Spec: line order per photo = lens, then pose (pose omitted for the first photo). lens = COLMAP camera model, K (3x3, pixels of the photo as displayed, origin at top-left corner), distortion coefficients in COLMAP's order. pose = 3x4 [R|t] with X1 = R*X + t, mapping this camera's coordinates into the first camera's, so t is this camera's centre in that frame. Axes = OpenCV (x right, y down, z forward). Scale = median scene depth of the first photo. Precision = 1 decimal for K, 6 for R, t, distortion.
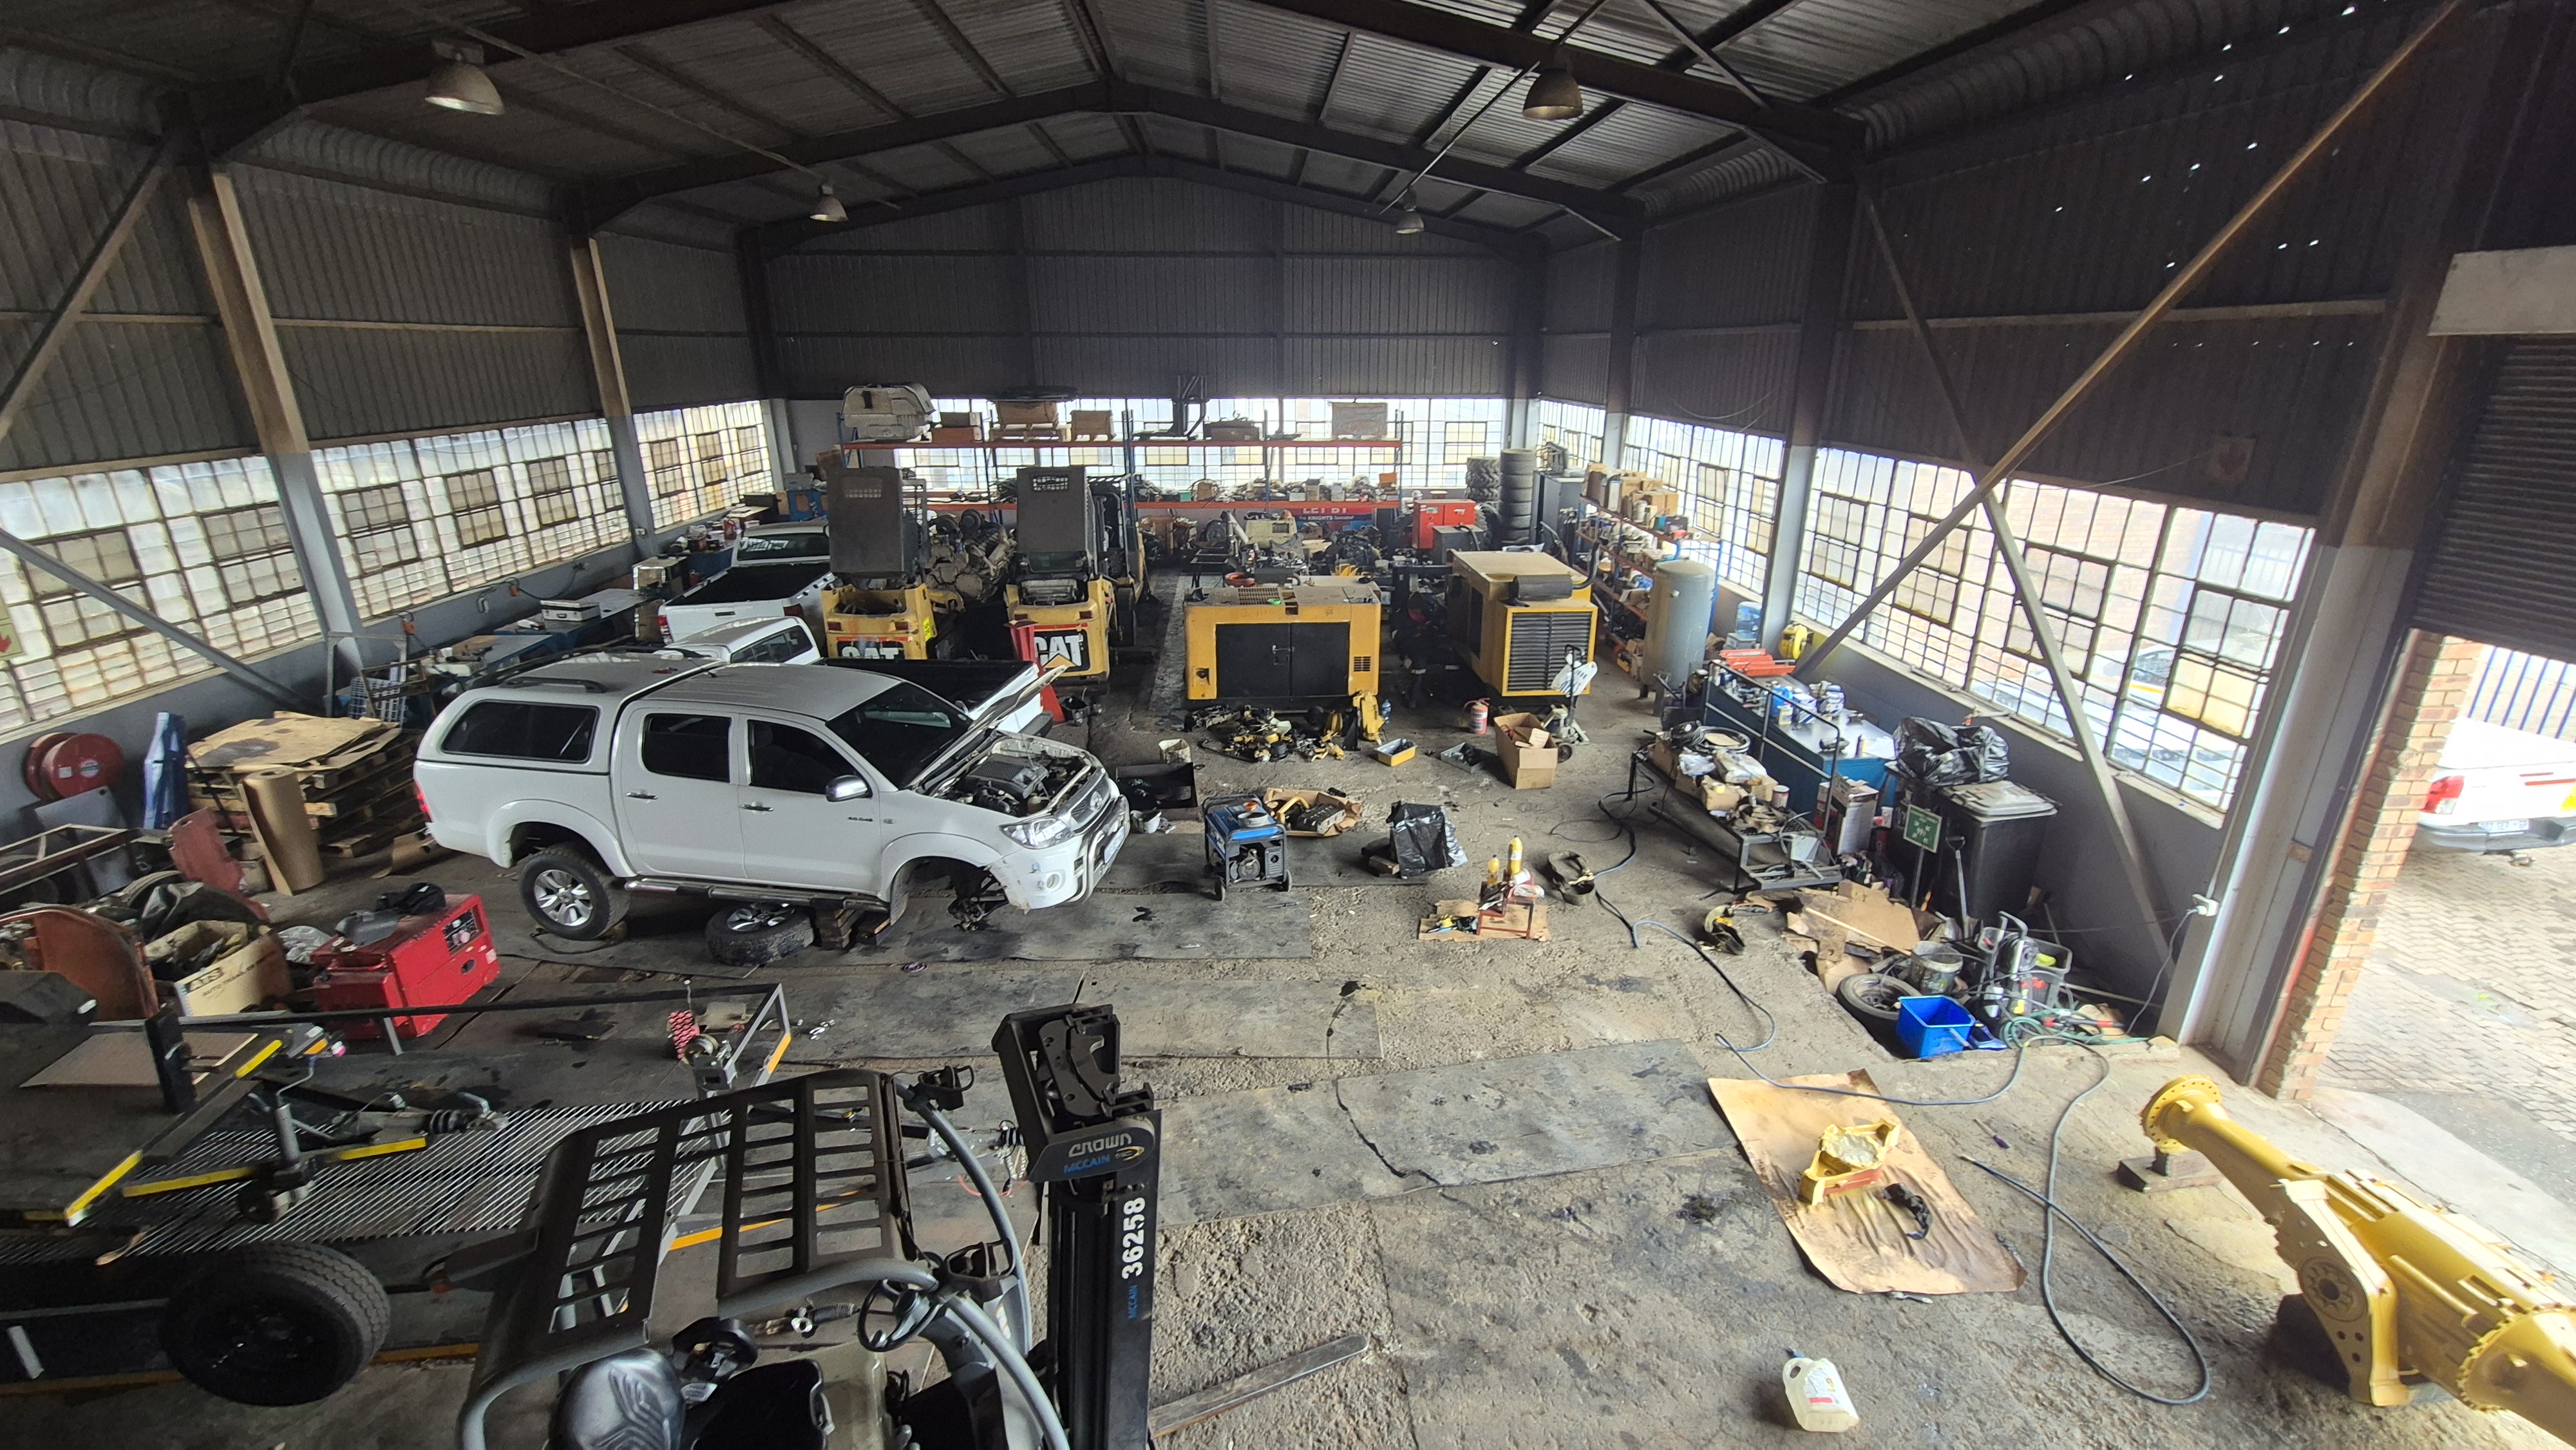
lens RADIAL K [[1065.4, 0, 1310.0], [0, 1065.4, 720.9], [0, 0, 1]] dist [-0.001537, 0.001397]
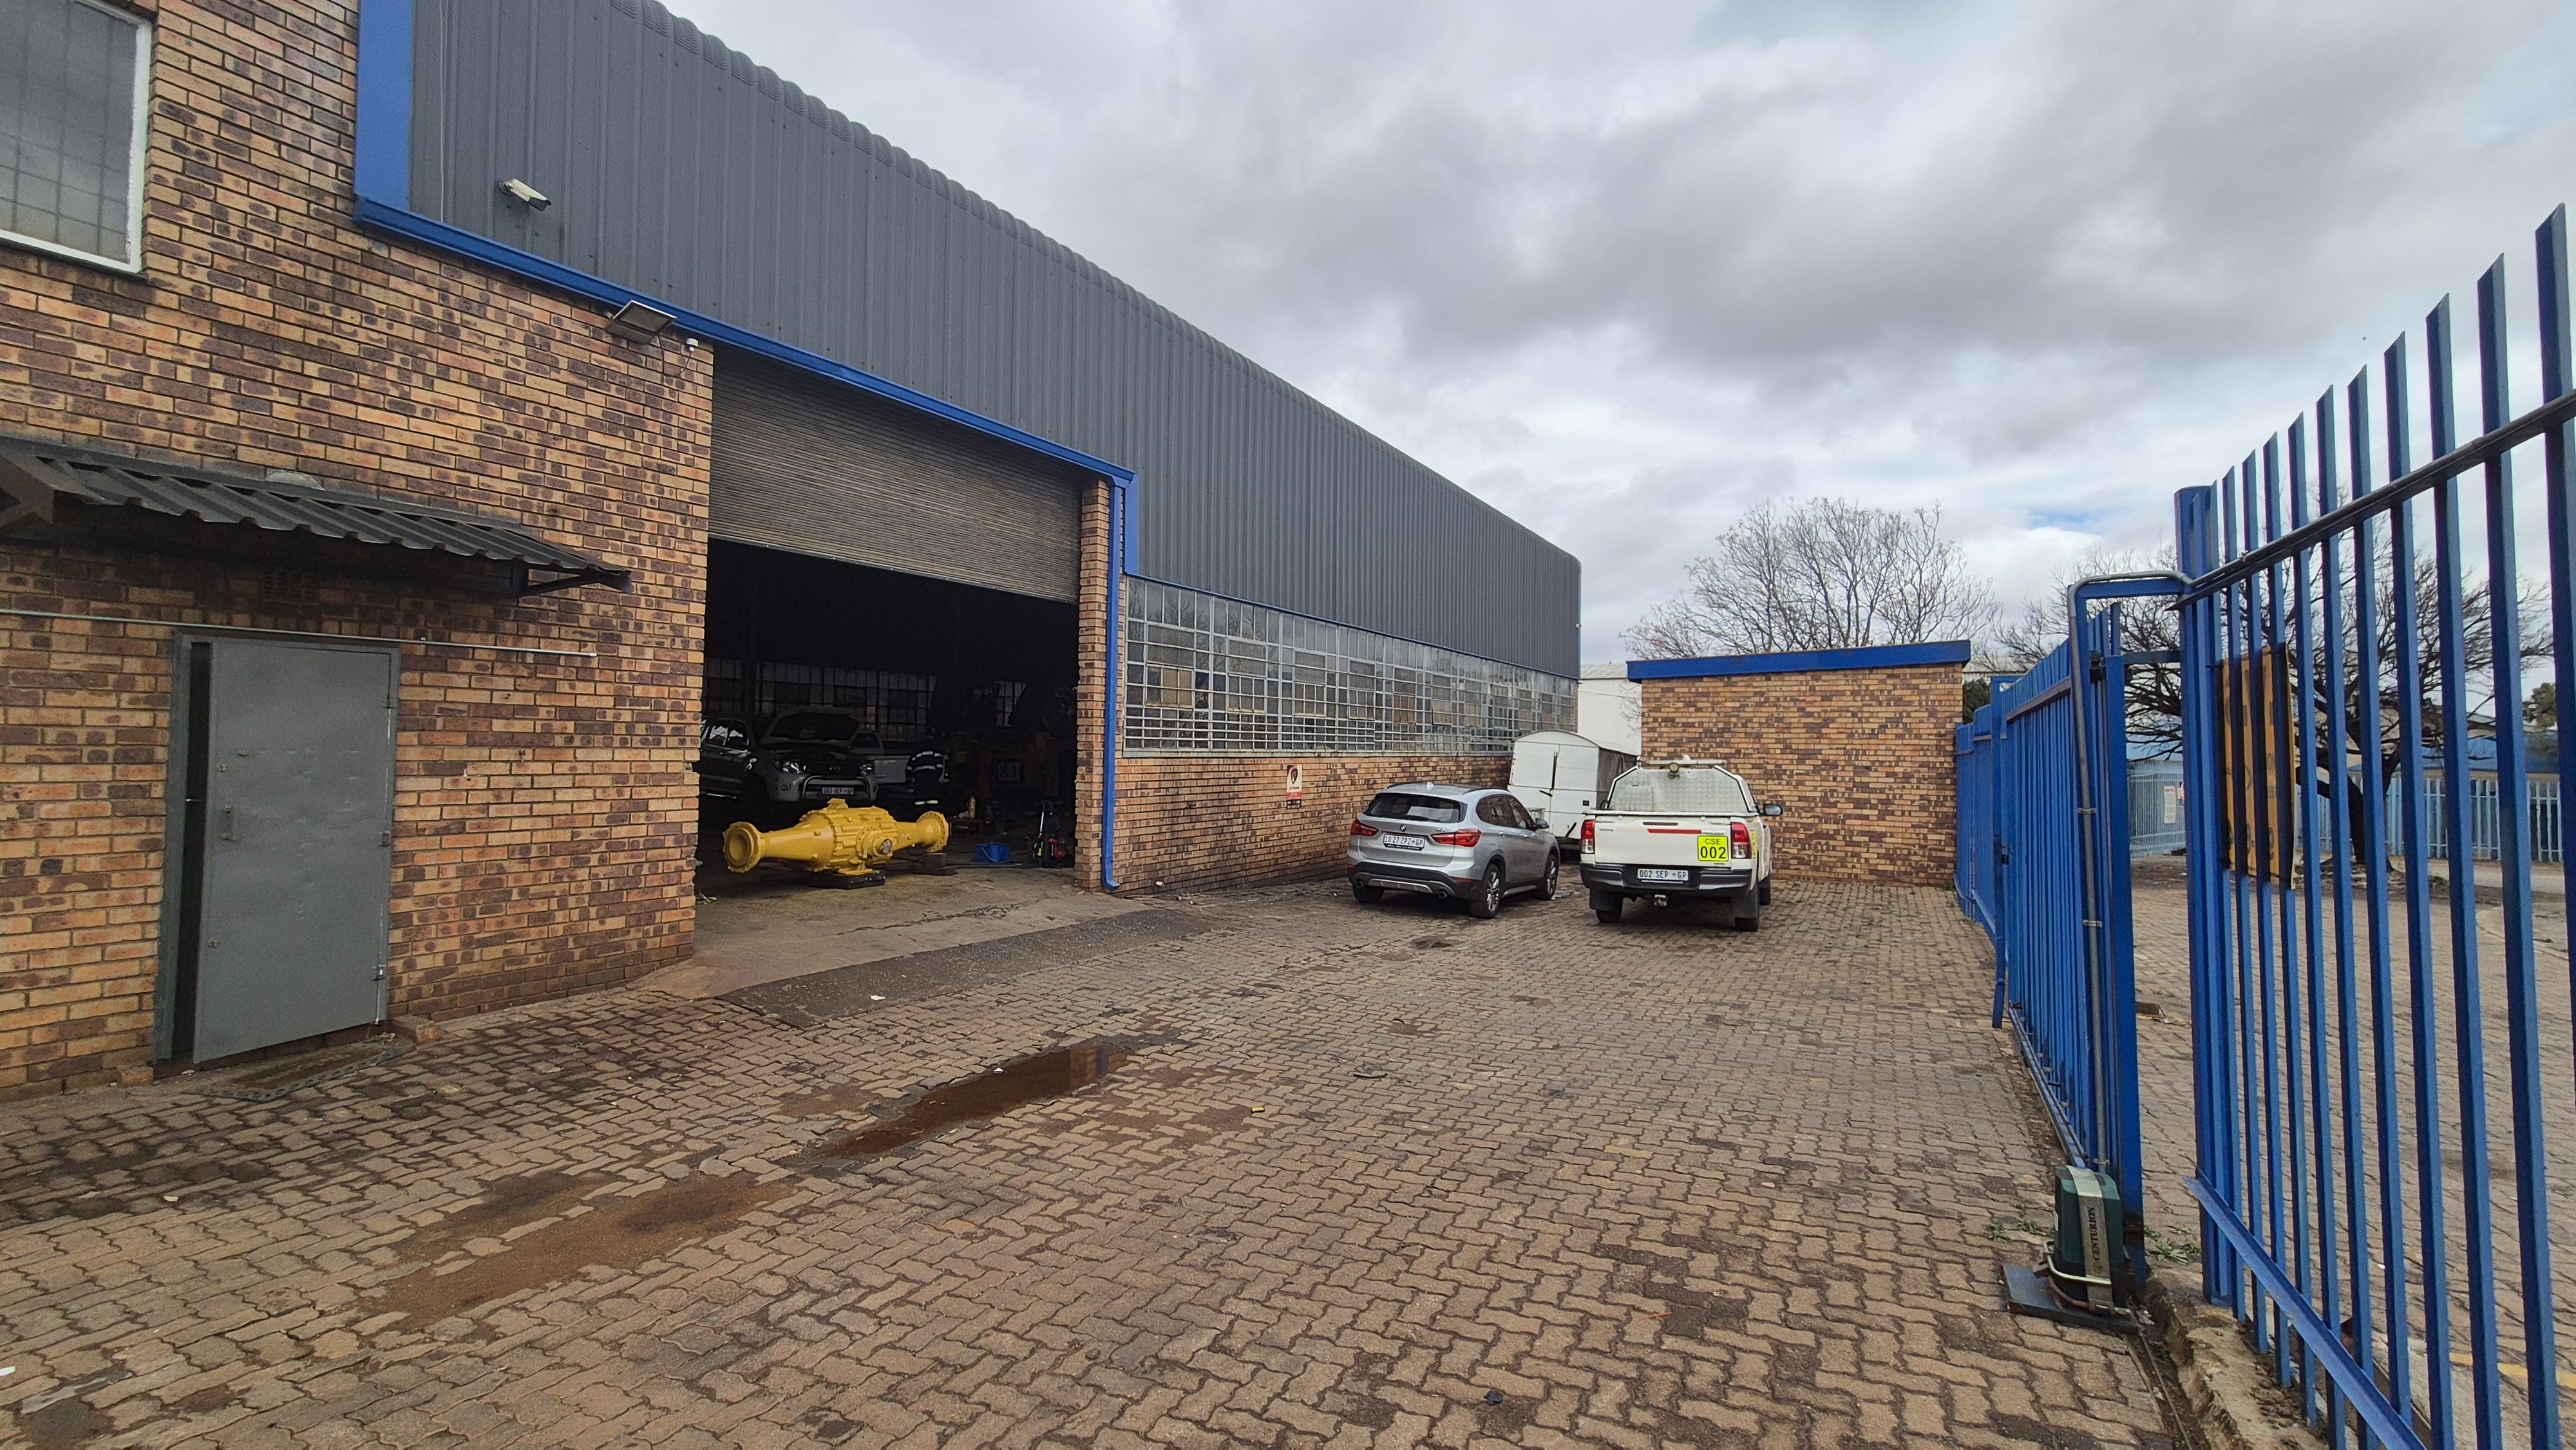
lens RADIAL K [[1065.4, 0, 1311.5], [0, 1065.4, 717.7], [0, 0, 1]] dist [-0.001537, 0.001397]
pose [[0.838536, -0.002920, -0.544839, 1.485936], [-0.192719, 0.933751, -0.301609, 0.375208], [0.509625, 0.357911, 0.782421, -0.159959]]
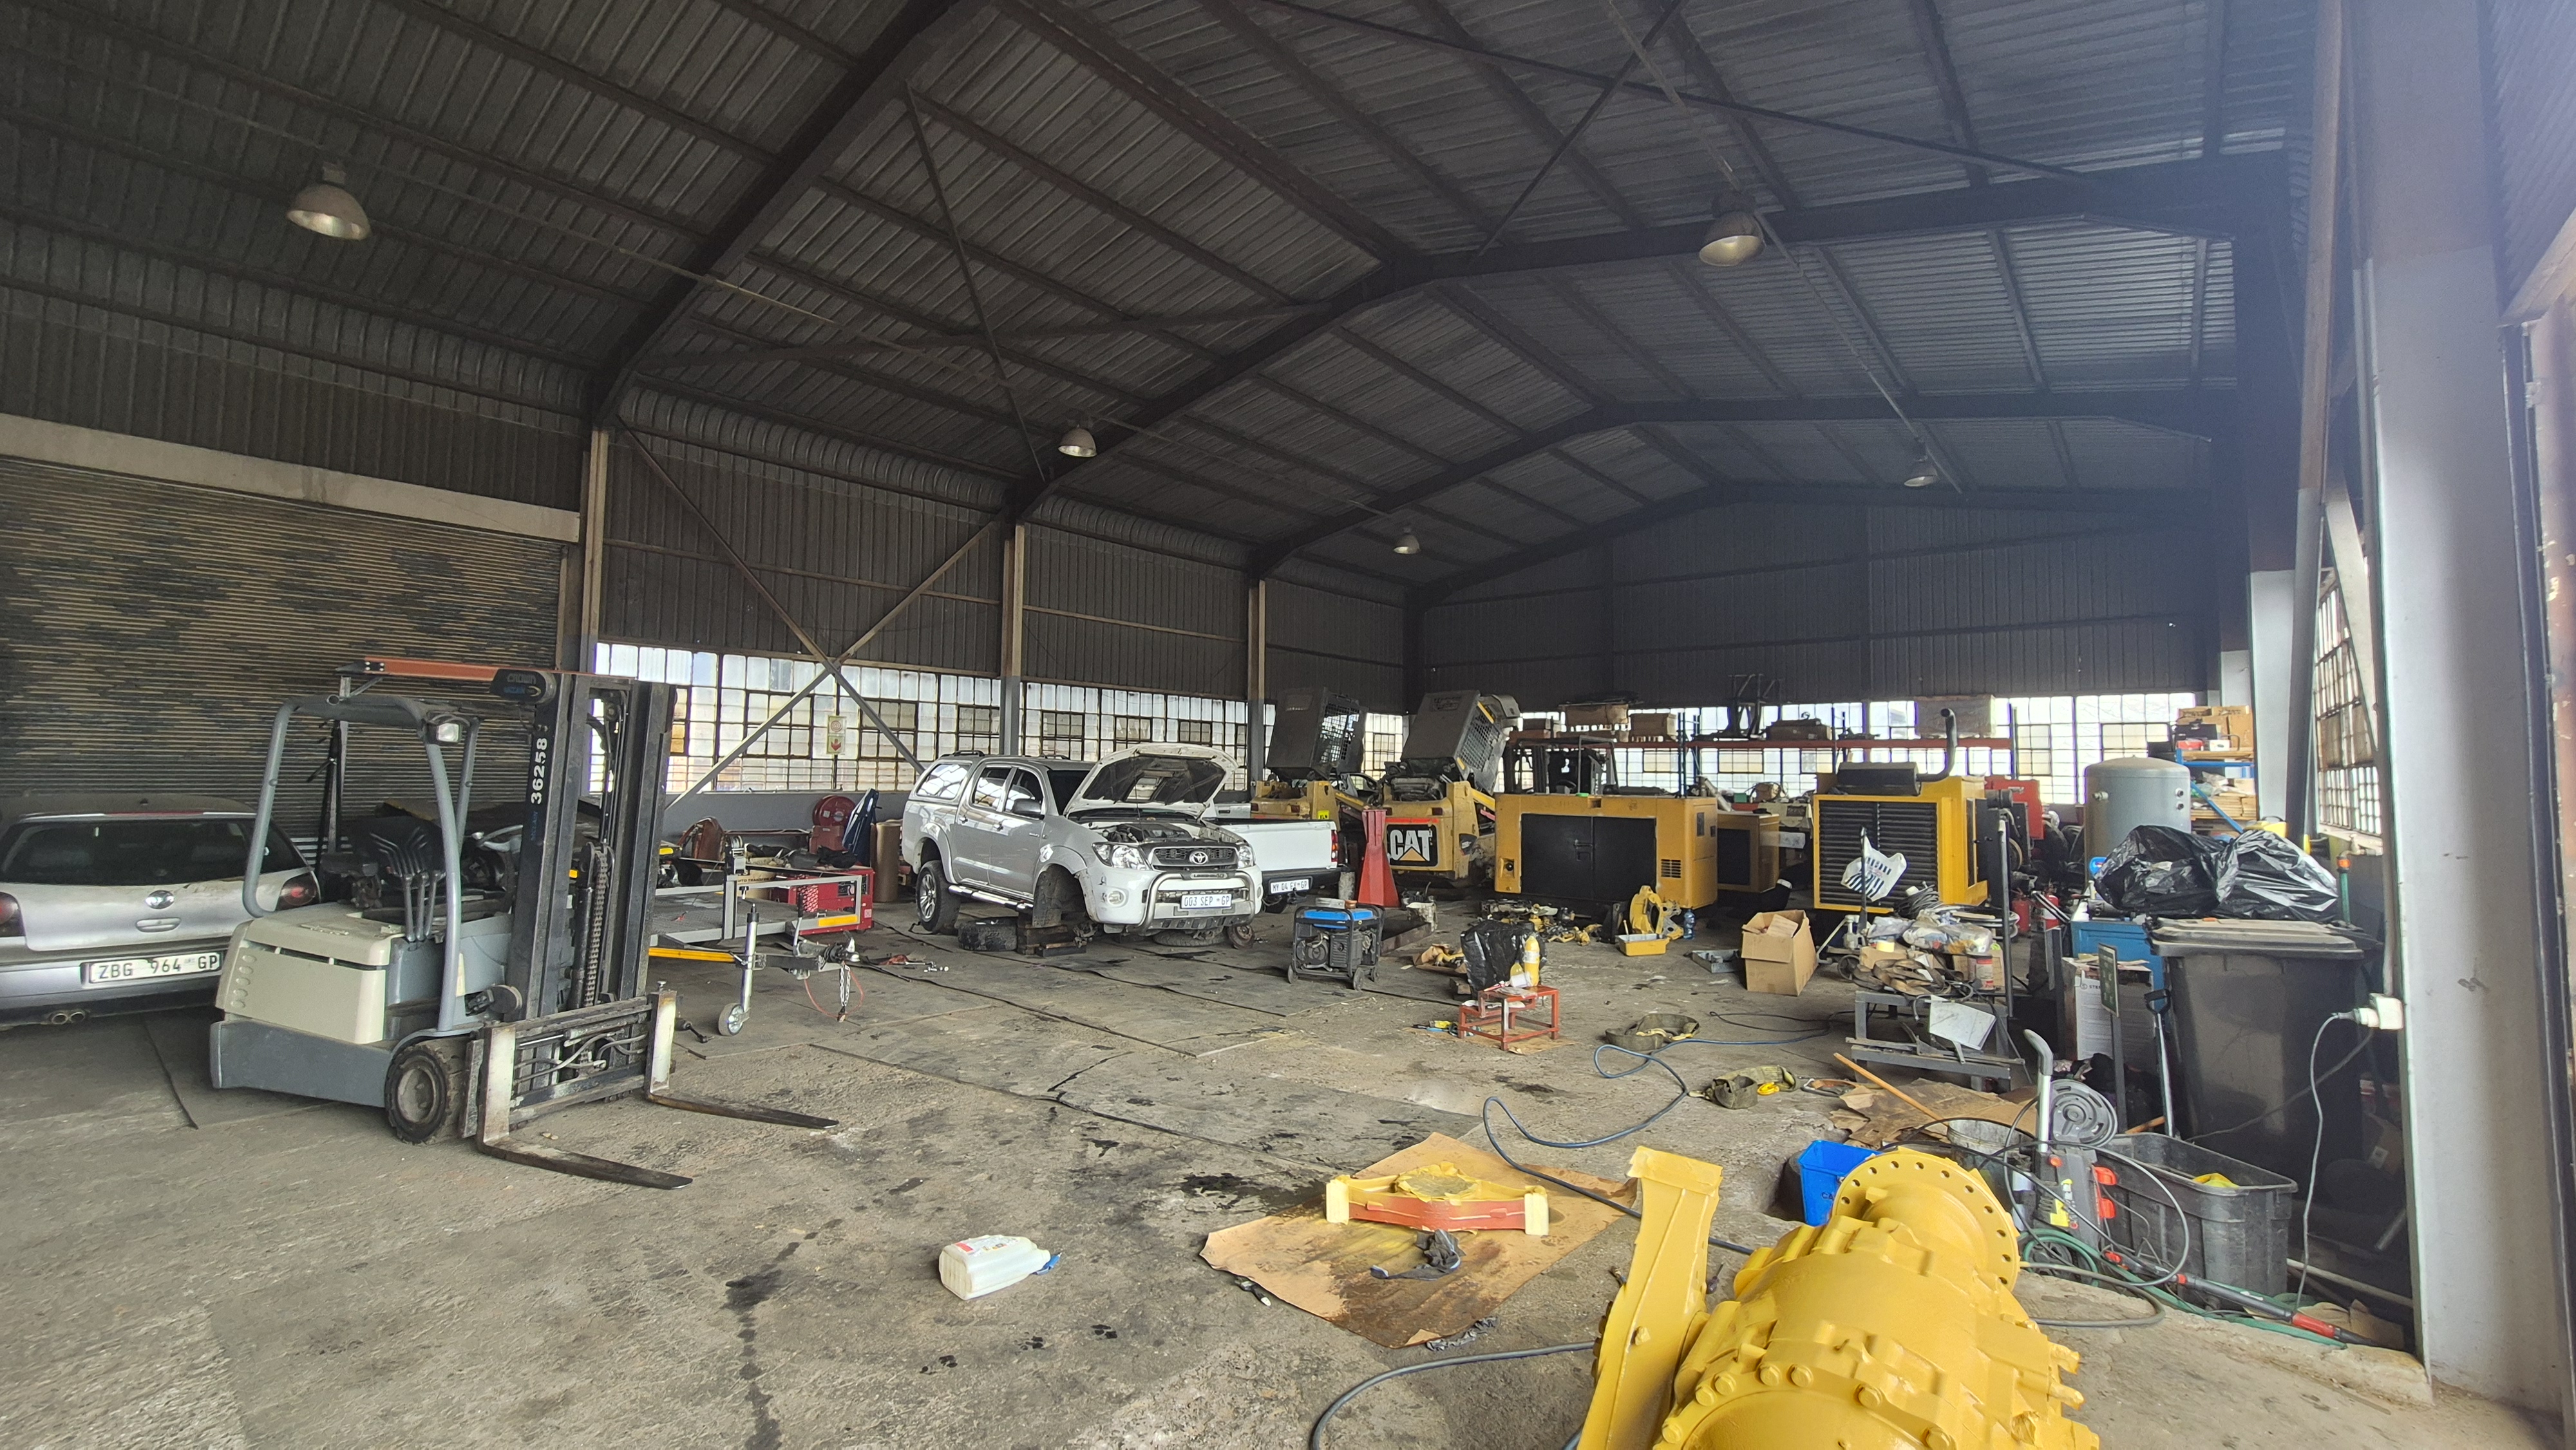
lens RADIAL K [[1065.4, 0, 1314.6], [0, 1065.4, 712.0], [0, 0, 1]] dist [-0.001537, 0.001397]
pose [[0.737750, -0.033829, -0.674226, 0.570379], [-0.233011, 0.924603, -0.301356, 0.213071], [0.633586, 0.379427, 0.674243, 0.229861]]
